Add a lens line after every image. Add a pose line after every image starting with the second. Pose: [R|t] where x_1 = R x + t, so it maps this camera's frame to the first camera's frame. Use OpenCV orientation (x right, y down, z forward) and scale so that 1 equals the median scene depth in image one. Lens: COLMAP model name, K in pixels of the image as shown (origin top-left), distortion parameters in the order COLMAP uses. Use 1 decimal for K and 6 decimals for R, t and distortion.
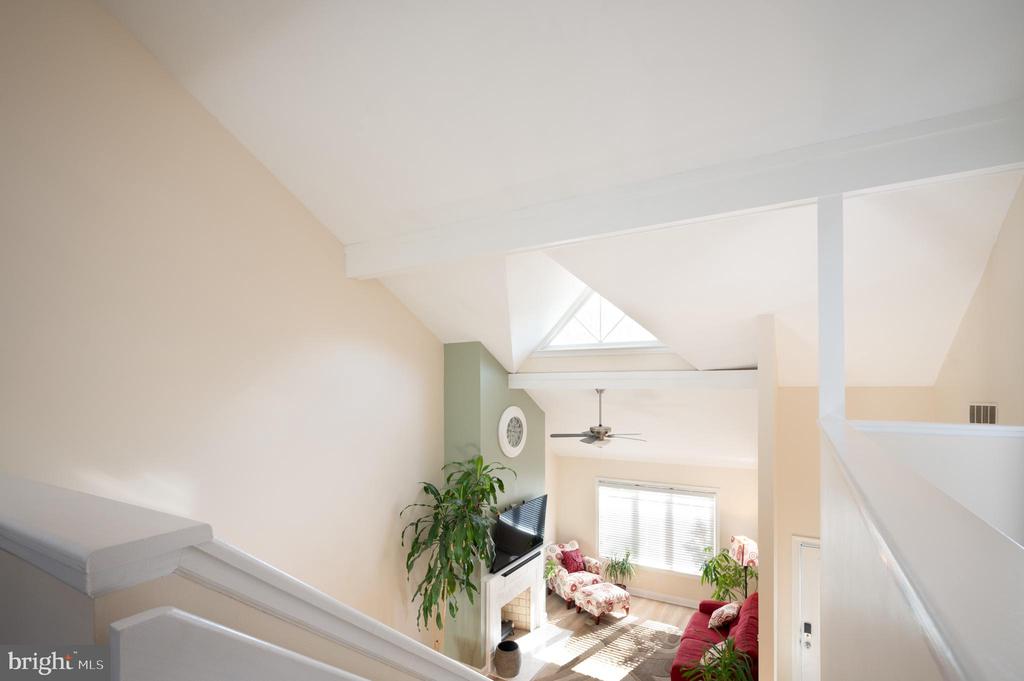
lens RADIAL K [[485.0, 0, 499.6], [0, 485.0, 399.2], [0, 0, 1]] dist [-0.000689, 0.000054]
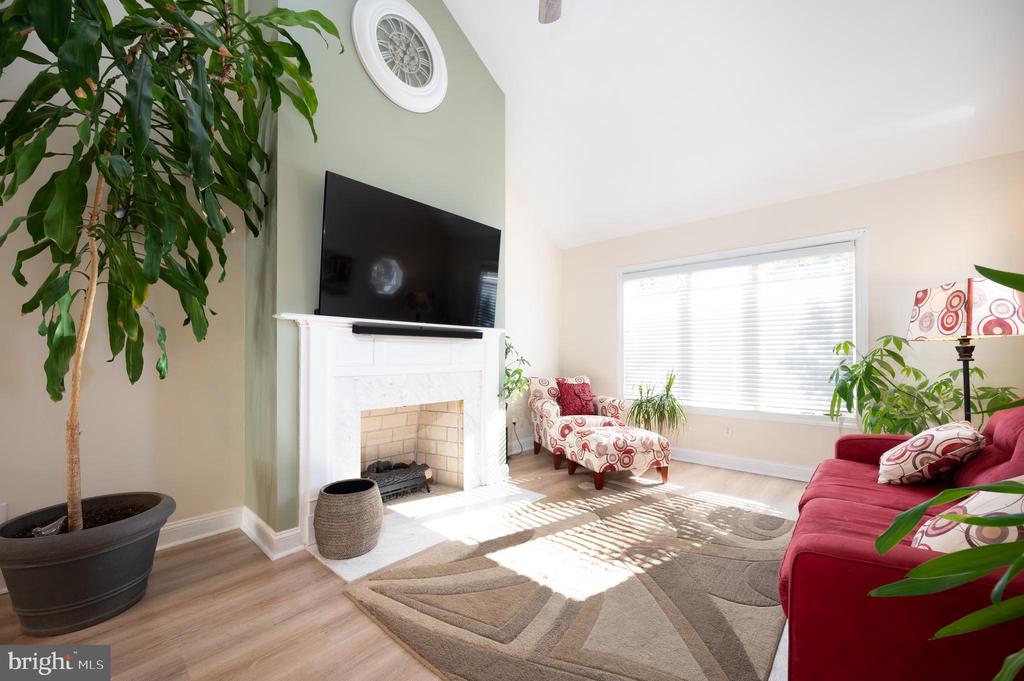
lens RADIAL K [[400.7, 0, 508.1], [0, 400.7, 353.5], [0, 0, 1]] dist [-0.006620, -0.000312]
pose [[0.982897, 0.009890, -0.183892, 0.178431], [-0.013986, 0.999682, -0.020991, 0.322929], [0.183626, 0.023204, 0.982722, 0.550927]]
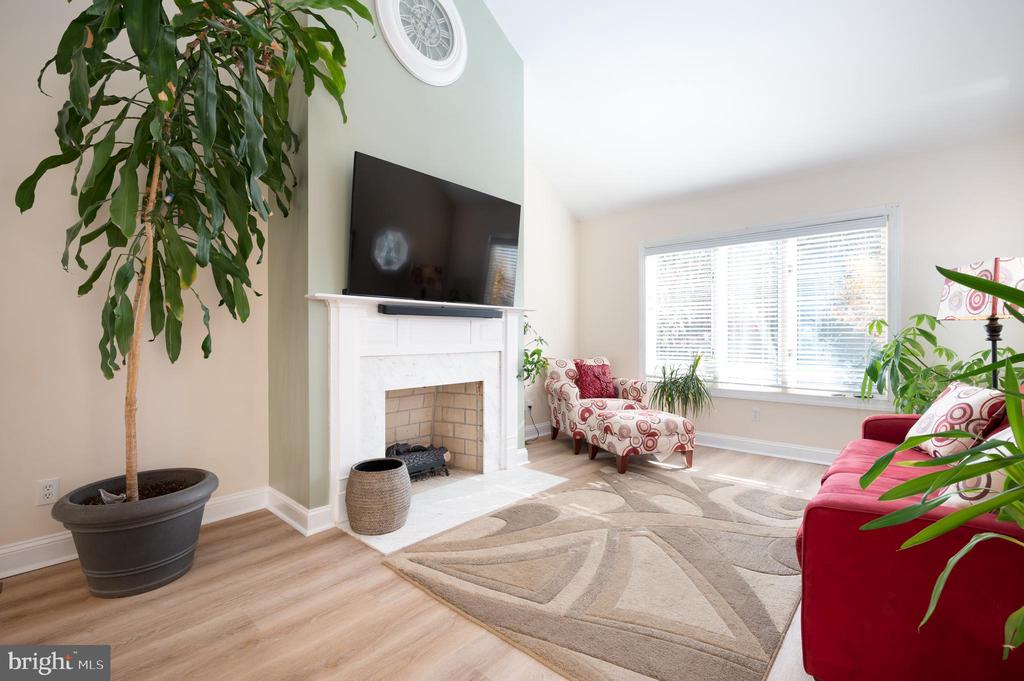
lens RADIAL K [[454.9, 0, 509.7], [0, 454.9, 336.7], [0, 0, 1]] dist [-0.000891, 0.001081]
pose [[0.982870, 0.011321, -0.183954, 0.167992], [-0.013893, 0.999823, -0.012696, 0.323808], [0.183778, 0.015034, 0.982853, 0.506903]]
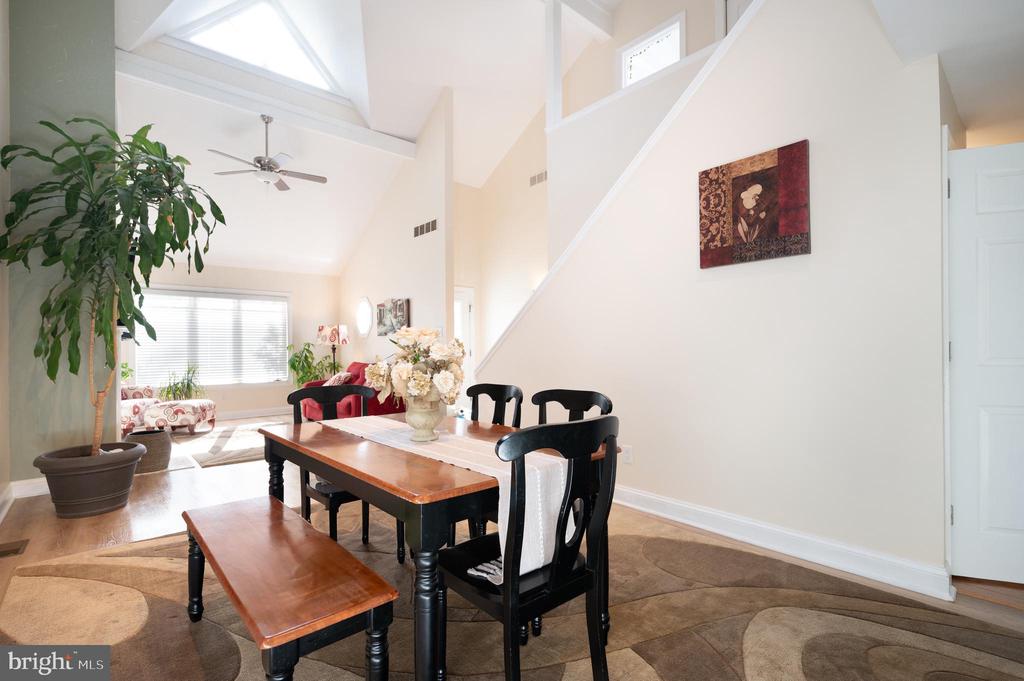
lens RADIAL K [[485.0, 0, 509.6], [0, 485.0, 351.2], [0, 0, 1]] dist [-0.000689, 0.000054]
pose [[0.303092, 0.009876, 0.952910, -0.392731], [0.020890, 0.999637, -0.017005, 0.339072], [-0.952732, 0.025060, 0.302776, 0.247204]]
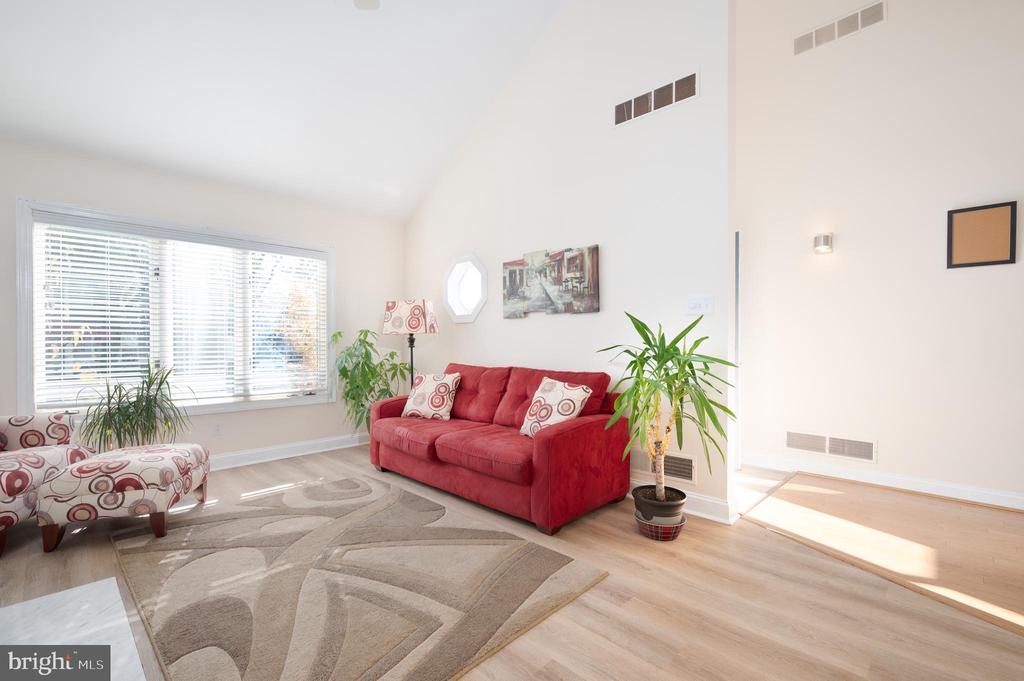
lens RADIAL K [[454.9, 0, 513.2], [0, 454.9, 351.1], [0, 0, 1]] dist [-0.000891, 0.001081]
pose [[0.217090, -0.003841, 0.976144, -0.063626], [0.017404, 0.999849, 0.000064, 0.324571], [-0.975996, 0.016975, 0.217124, 0.655504]]
